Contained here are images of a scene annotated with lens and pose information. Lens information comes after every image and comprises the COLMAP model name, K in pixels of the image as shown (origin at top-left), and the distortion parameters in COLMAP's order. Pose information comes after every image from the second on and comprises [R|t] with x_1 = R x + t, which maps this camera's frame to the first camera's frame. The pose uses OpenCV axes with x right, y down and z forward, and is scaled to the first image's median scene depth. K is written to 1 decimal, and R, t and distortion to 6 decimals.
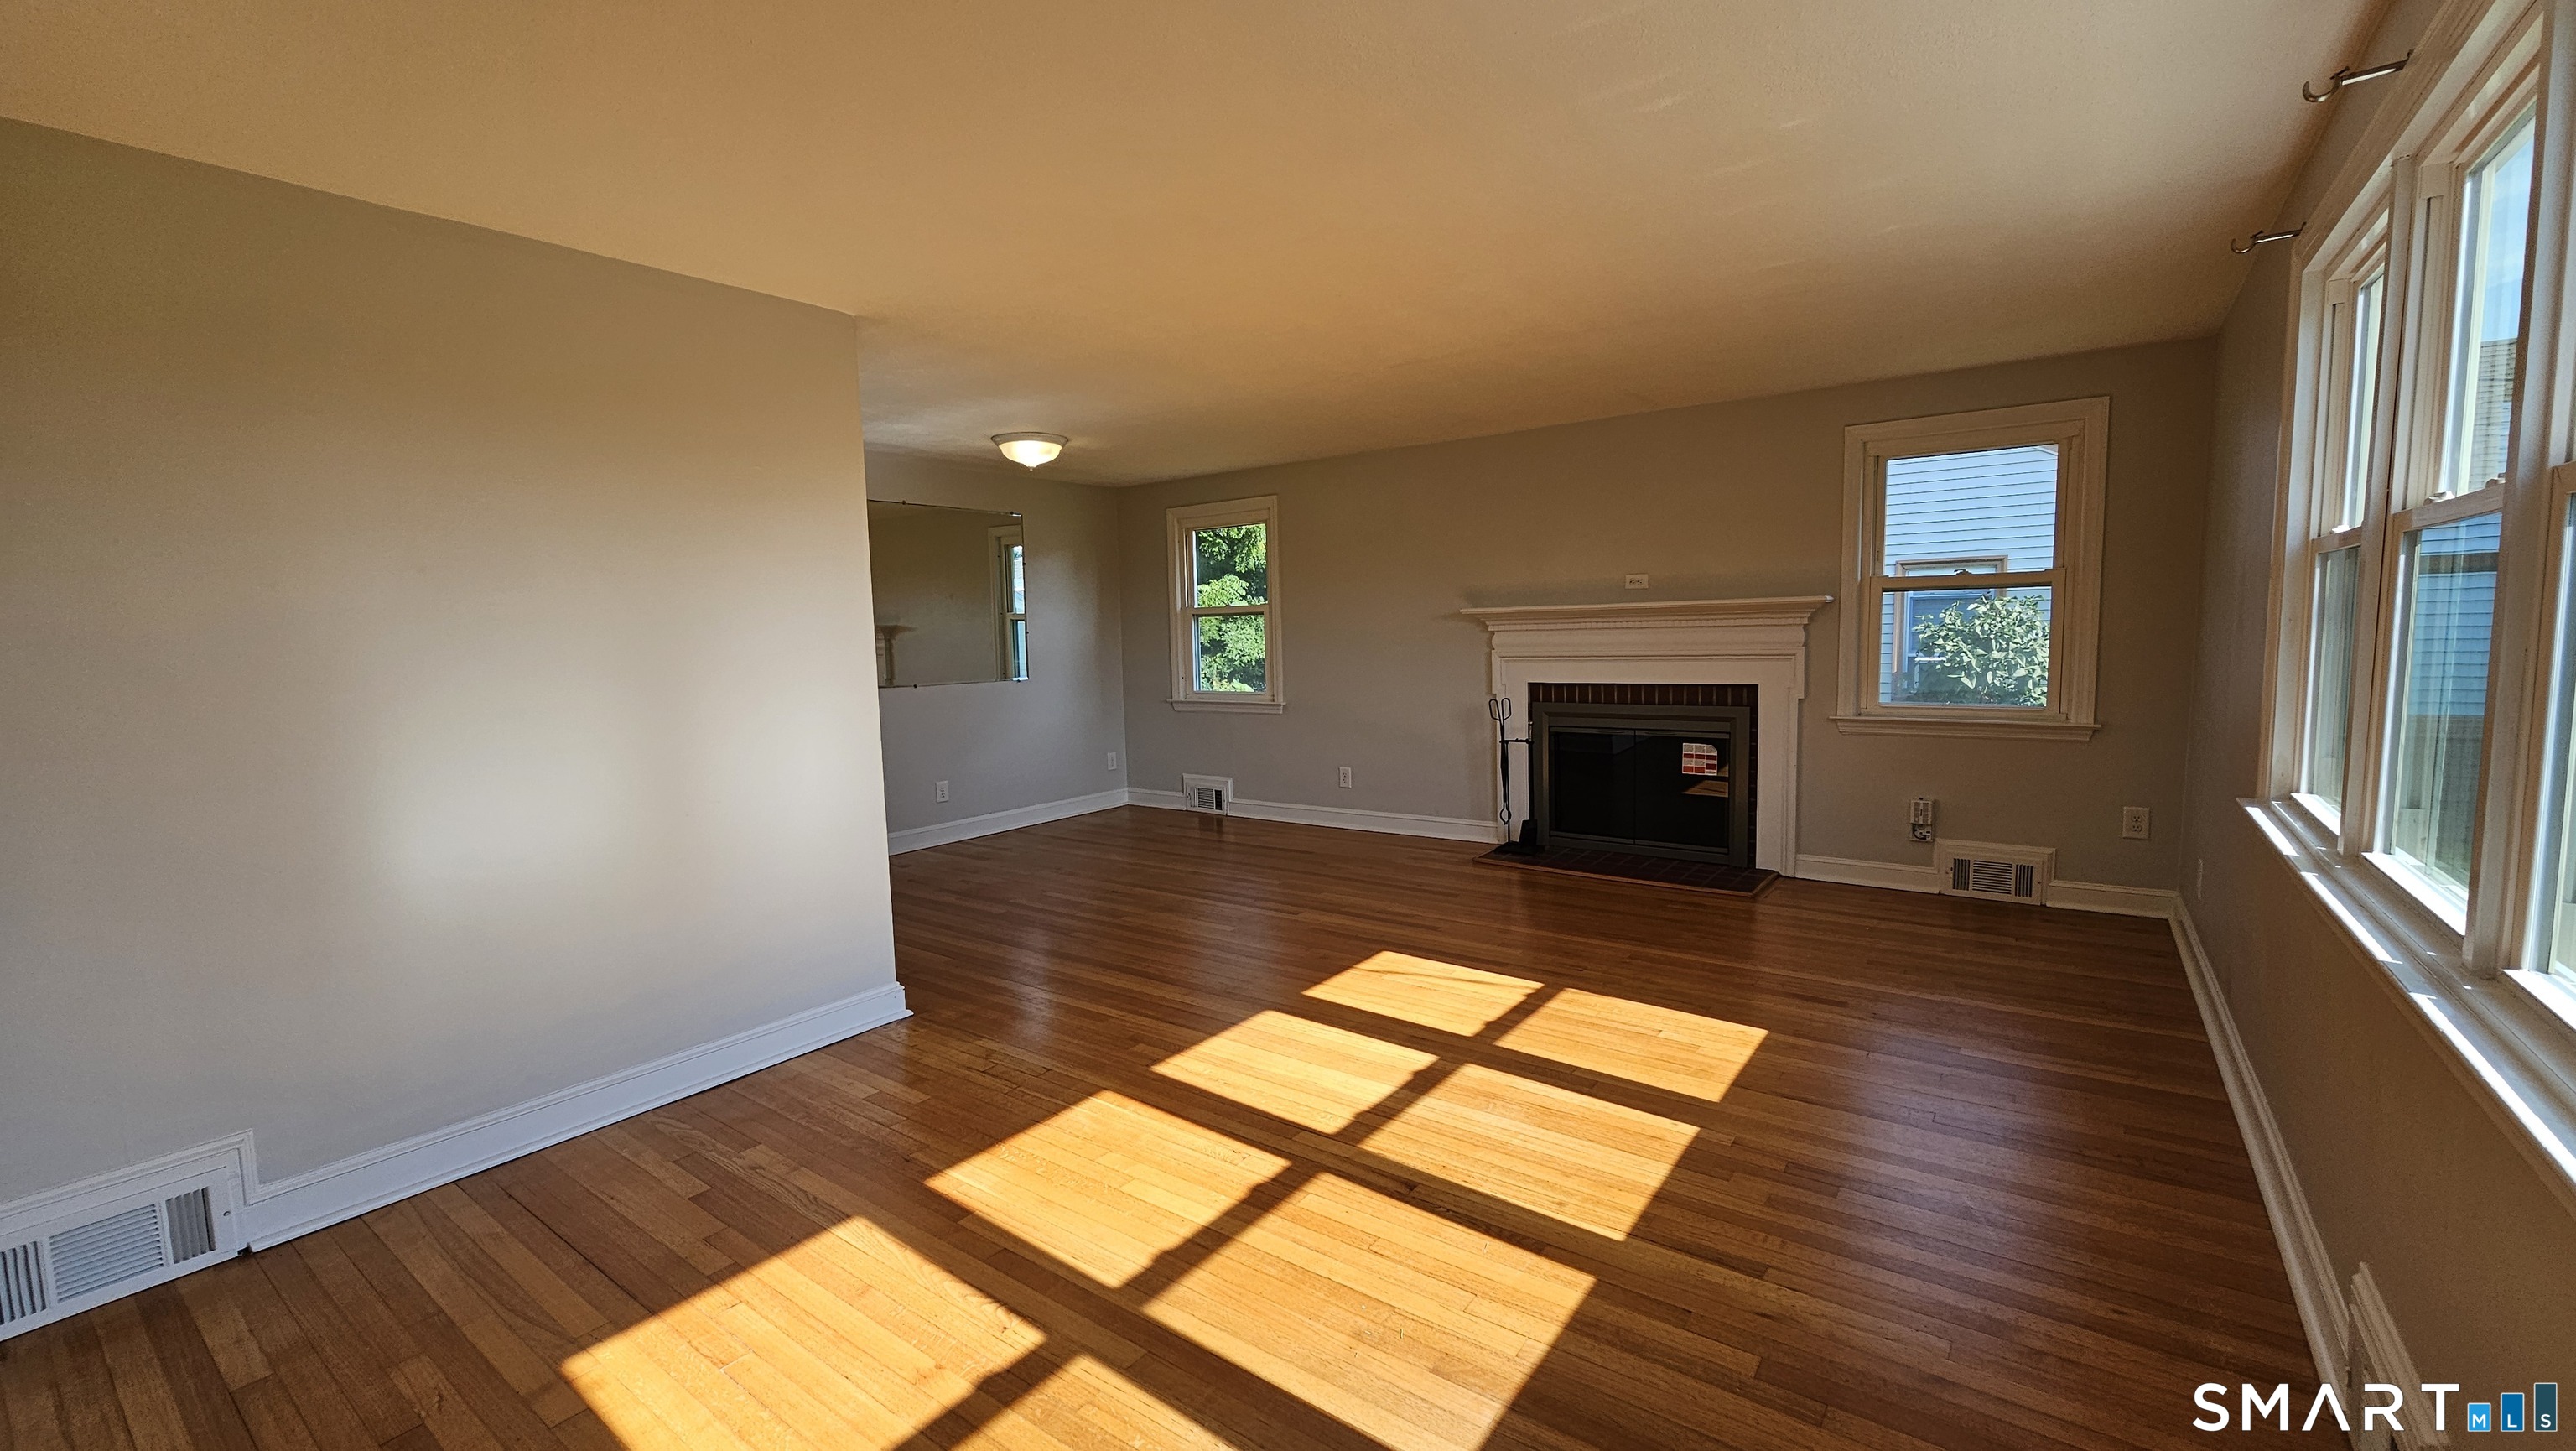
lens RADIAL K [[1072.8, 0, 1281.4], [0, 1072.8, 728.7], [0, 0, 1]] dist [-0.004029, -0.000289]
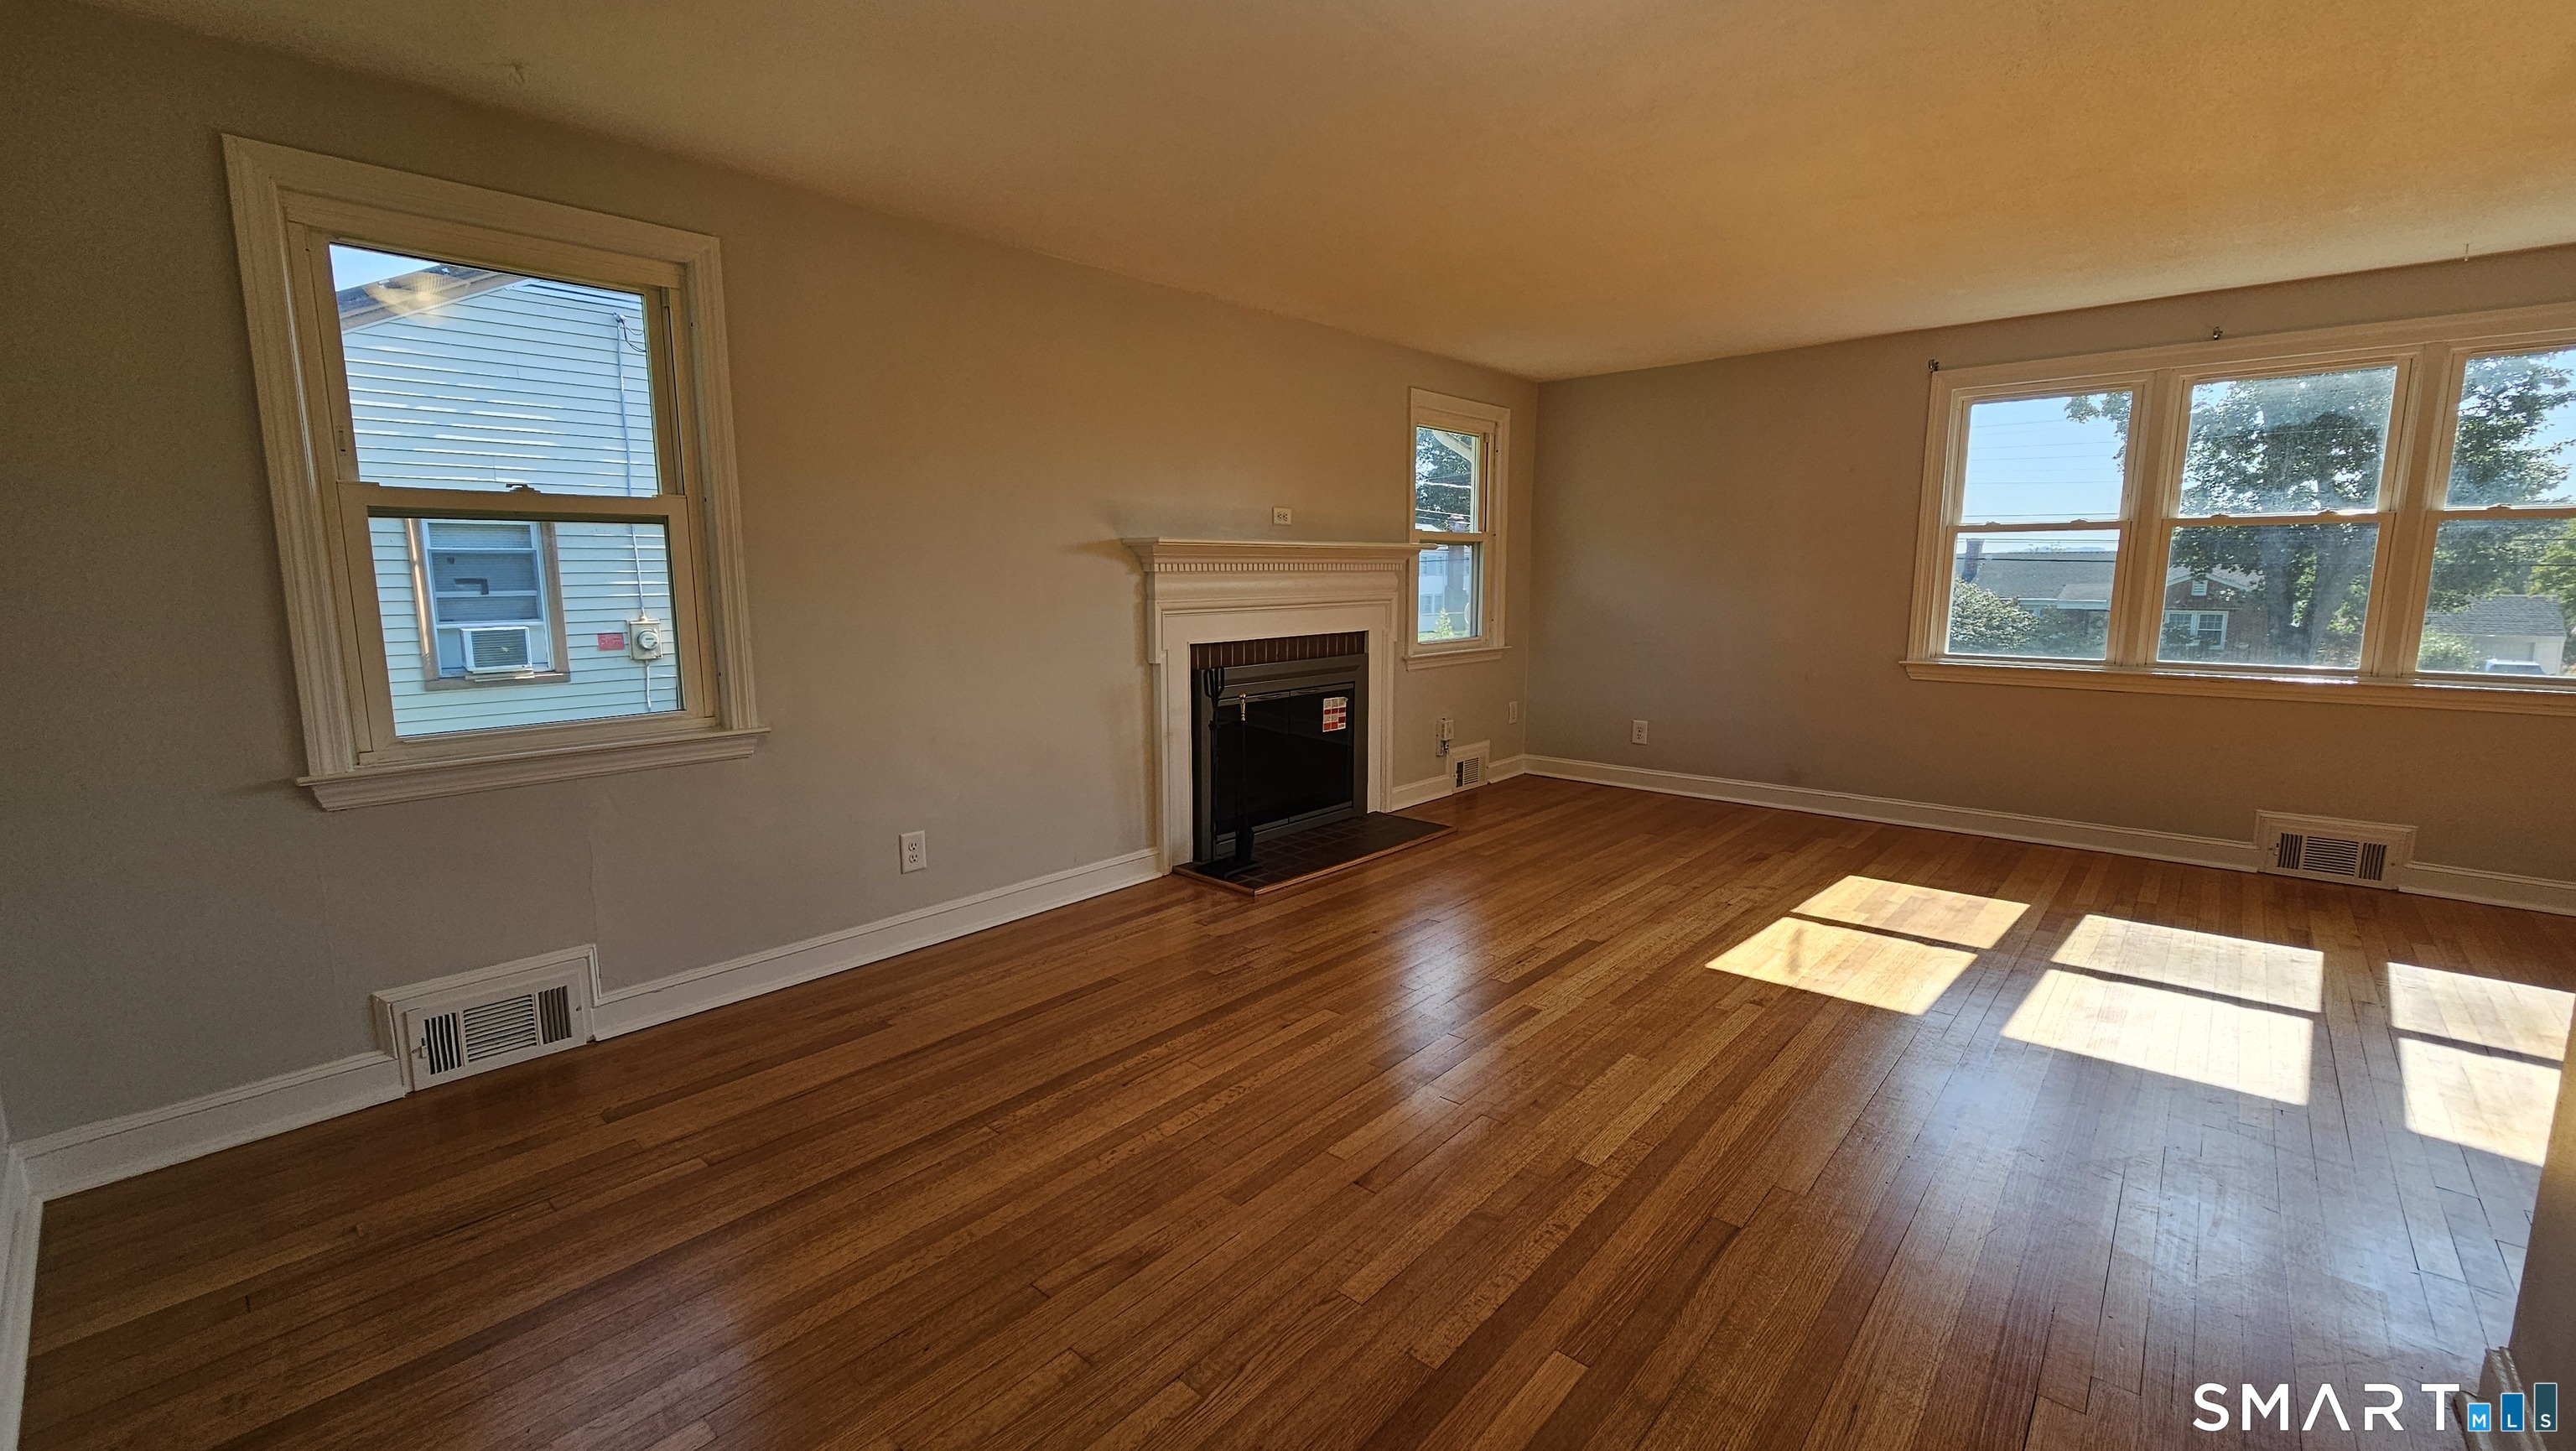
lens RADIAL K [[1072.8, 0, 1281.4], [0, 1072.8, 728.7], [0, 0, 1]] dist [-0.004029, -0.000289]
pose [[0.082399, -0.120254, 0.989318, -0.758587], [0.096330, 0.989006, 0.112193, -0.095707], [-0.991933, 0.086056, 0.093077, 1.352231]]
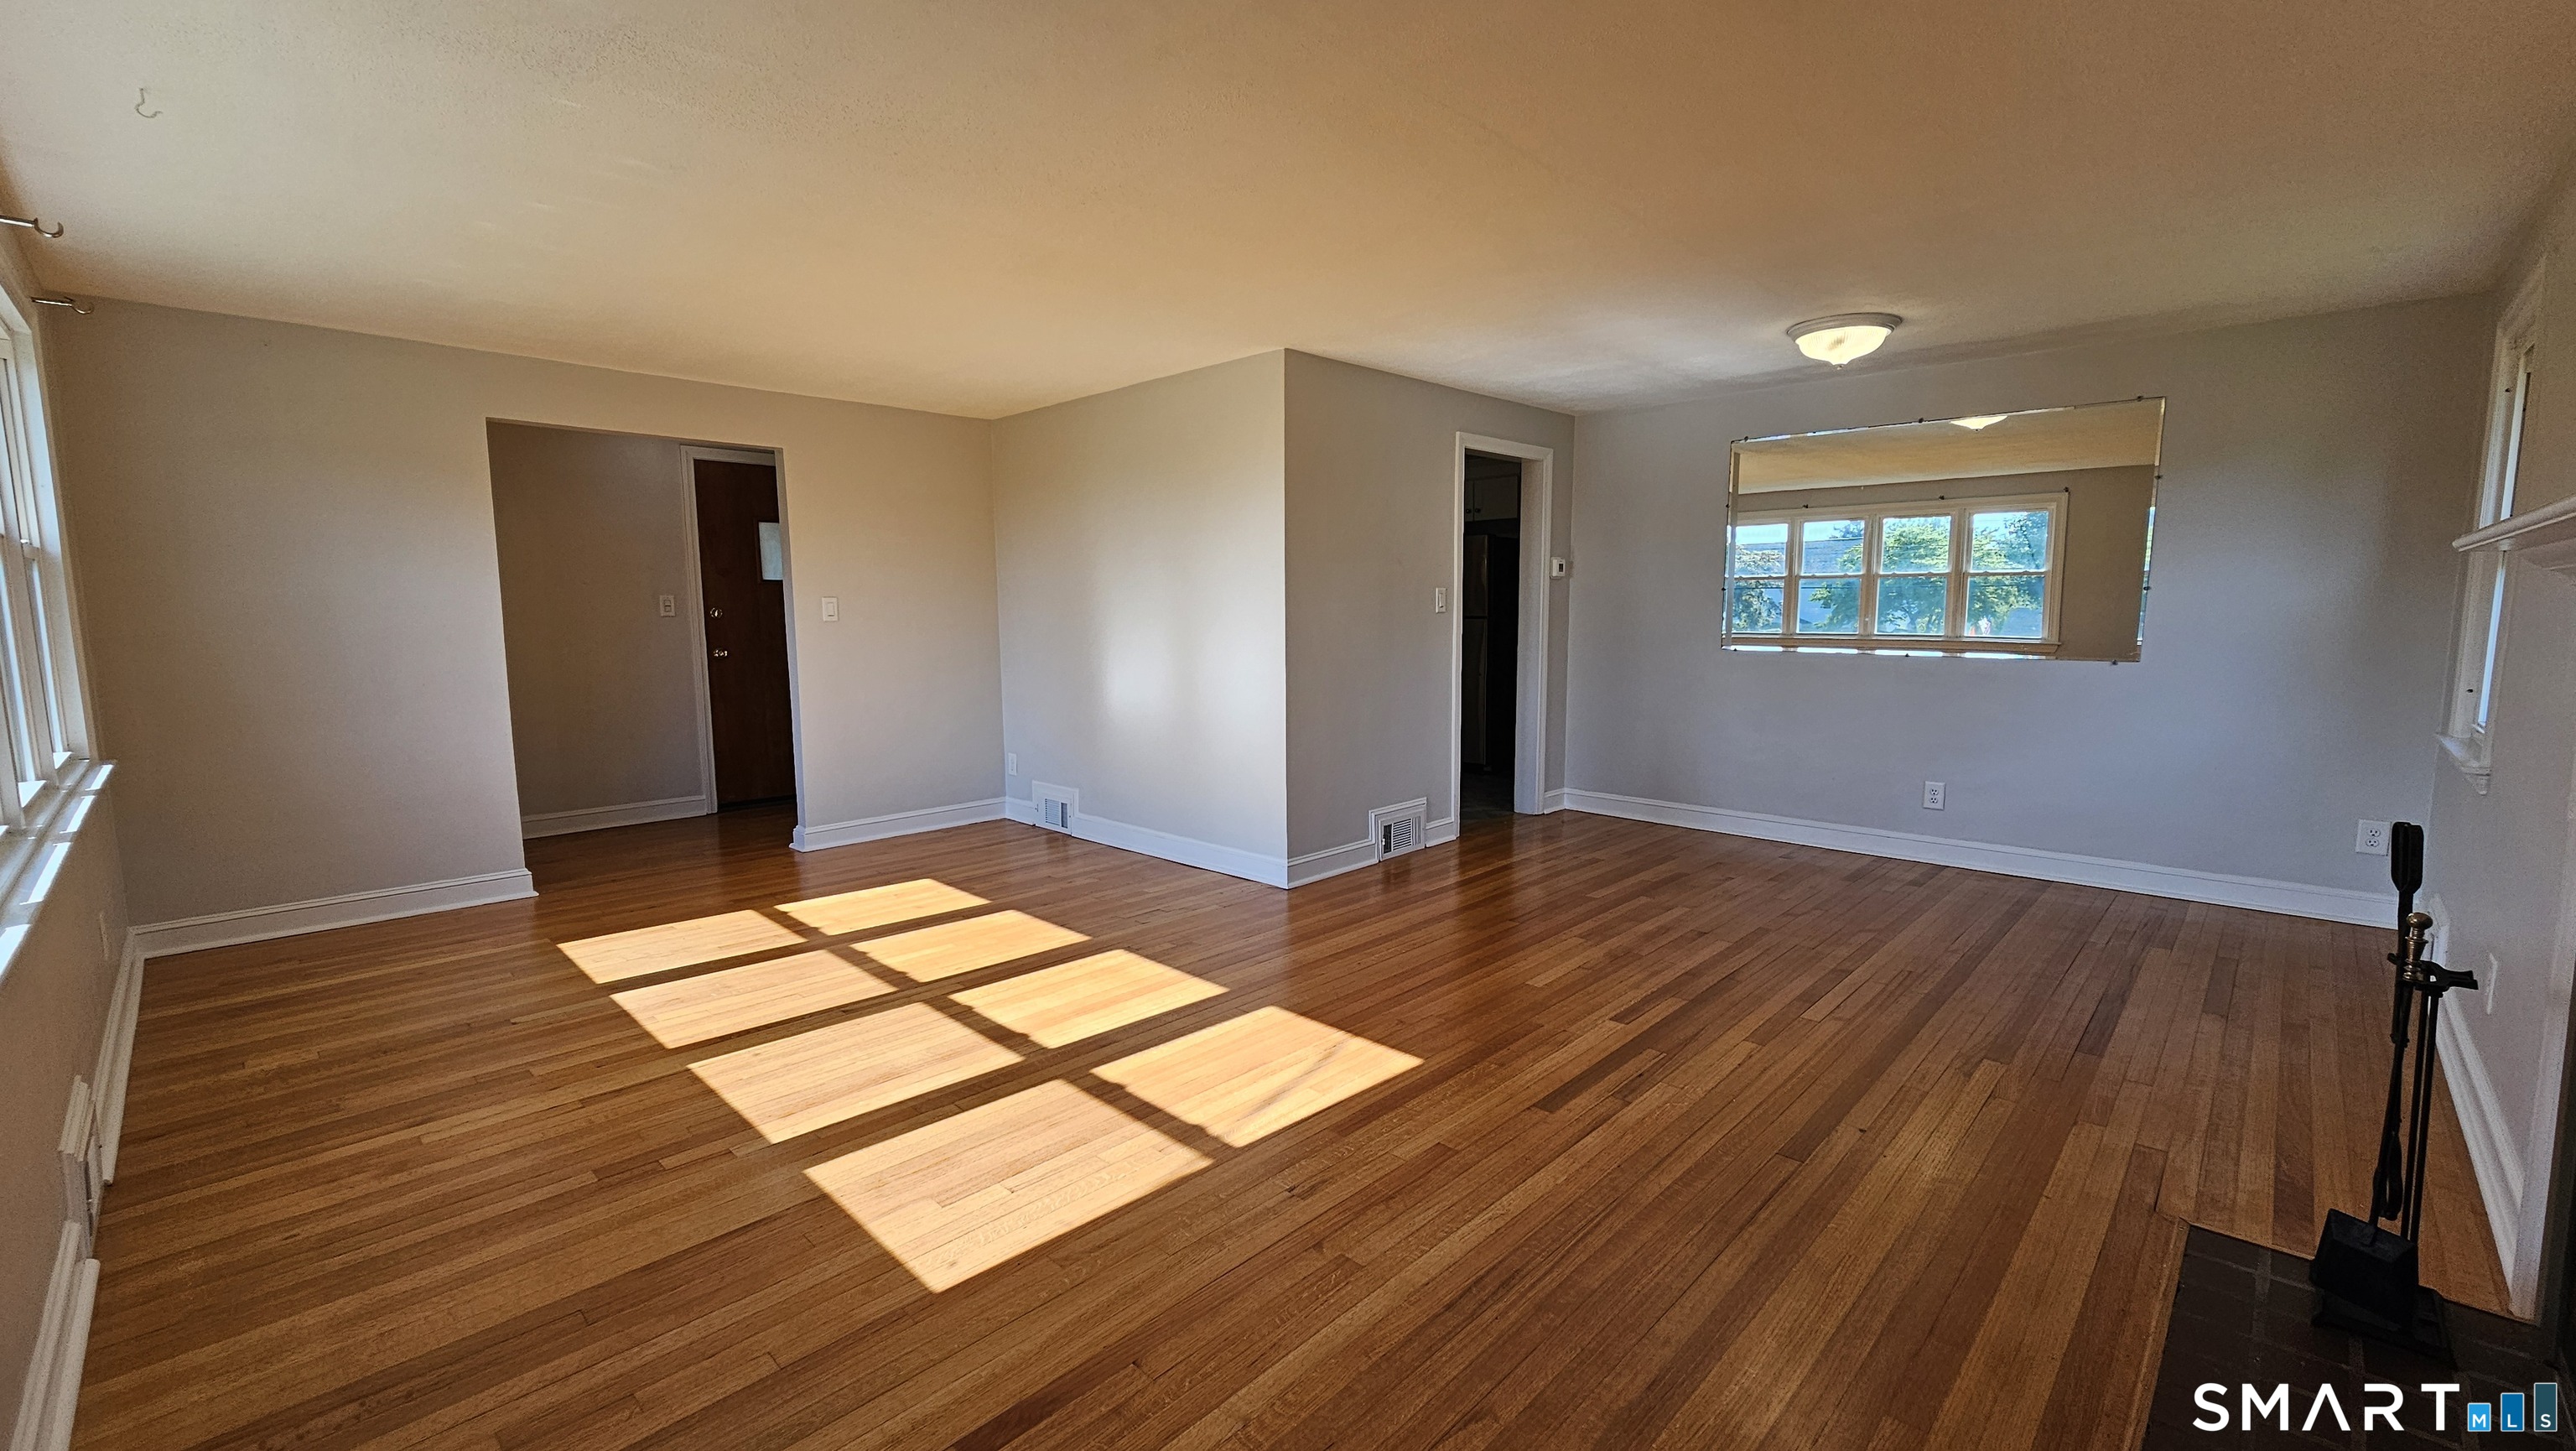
lens RADIAL K [[1072.8, 0, 1281.4], [0, 1072.8, 728.7], [0, 0, 1]] dist [-0.004029, -0.000289]
pose [[-0.144848, 0.147764, -0.978358, 0.846567], [-0.081370, 0.983658, 0.160611, -0.123963], [0.986102, 0.102873, -0.130457, 1.081163]]
